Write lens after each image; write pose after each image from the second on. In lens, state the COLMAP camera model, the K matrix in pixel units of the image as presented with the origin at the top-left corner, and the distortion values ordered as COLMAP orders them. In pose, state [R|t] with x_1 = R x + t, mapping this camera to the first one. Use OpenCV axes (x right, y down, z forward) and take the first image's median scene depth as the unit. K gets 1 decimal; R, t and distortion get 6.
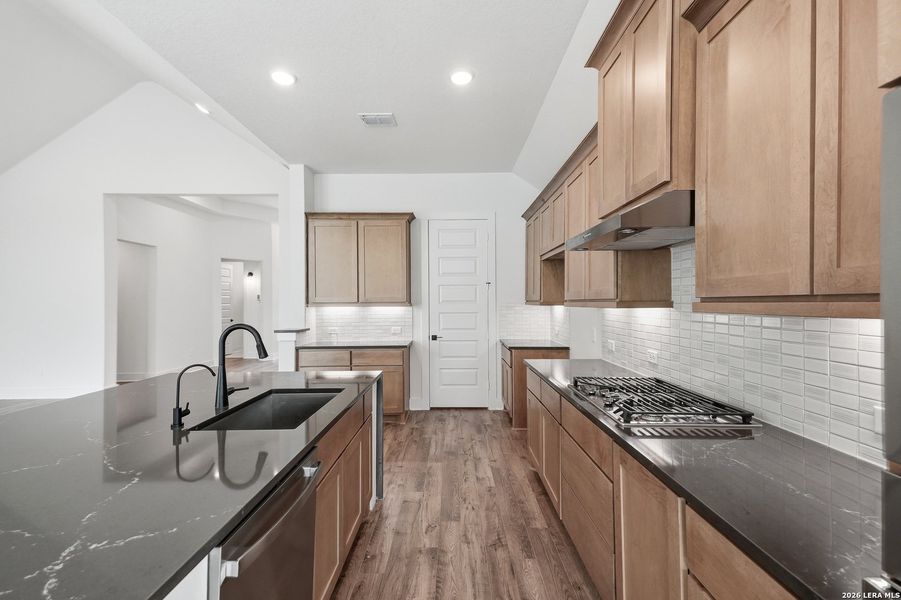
lens RADIAL K [[405.8, 0, 448.5], [0, 405.8, 299.9], [0, 0, 1]] dist [0.035702, -0.000163]
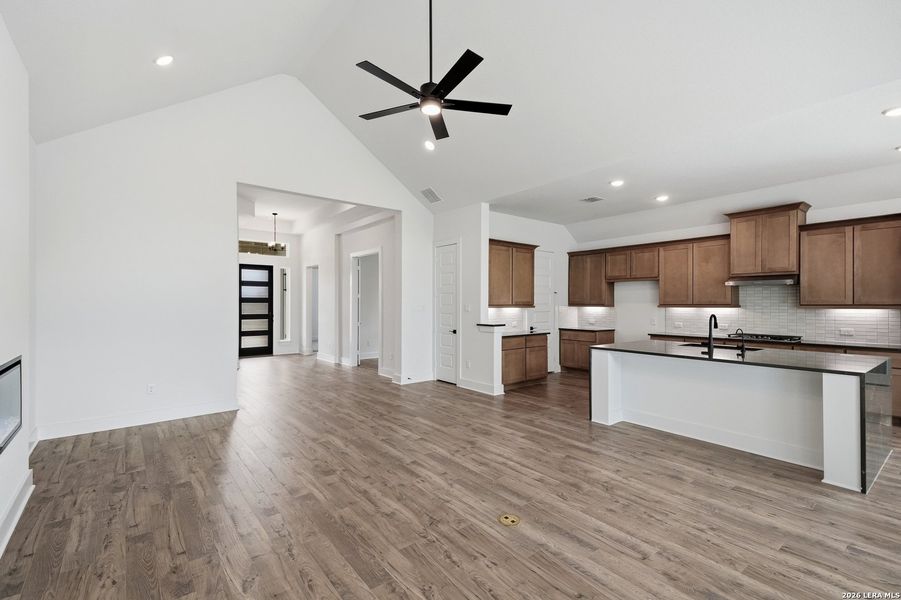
lens RADIAL K [[400.6, 0, 445.2], [0, 400.6, 303.7], [0, 0, 1]] dist [0.041299, -0.010450]
pose [[0.782917, 0.004661, 0.622108, -1.367725], [-0.007556, 0.999969, 0.002017, 0.001322], [-0.622080, -0.006280, 0.782928, 0.042716]]
